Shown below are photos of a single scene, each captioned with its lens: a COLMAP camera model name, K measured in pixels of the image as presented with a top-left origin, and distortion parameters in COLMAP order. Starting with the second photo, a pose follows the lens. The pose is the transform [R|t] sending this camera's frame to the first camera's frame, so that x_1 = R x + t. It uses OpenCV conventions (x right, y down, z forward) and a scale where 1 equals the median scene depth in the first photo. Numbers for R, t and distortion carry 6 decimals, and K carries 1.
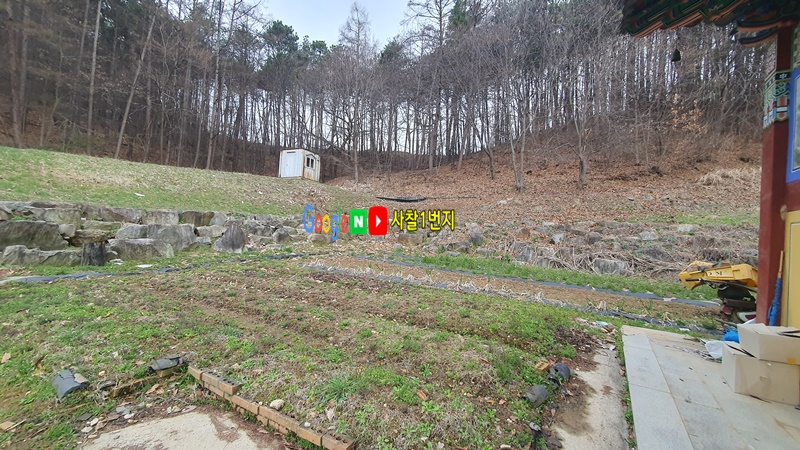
lens RADIAL K [[318.6, 0, 403.2], [0, 318.6, 227.7], [0, 0, 1]] dist [-0.003183, -0.000462]
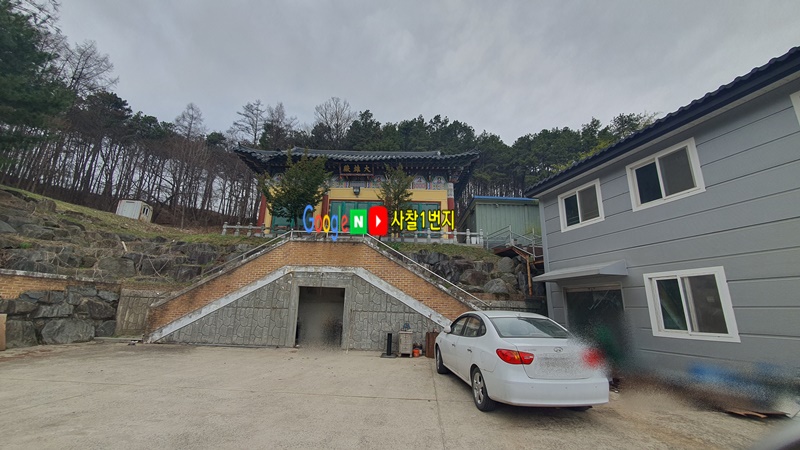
lens RADIAL K [[318.6, 0, 403.2], [0, 318.6, 227.7], [0, 0, 1]] dist [-0.003183, -0.000462]
pose [[0.845271, 0.123480, 0.519875, -0.027036], [-0.002576, 0.973863, -0.227123, 0.125795], [-0.534332, 0.190642, 0.823496, -0.516503]]
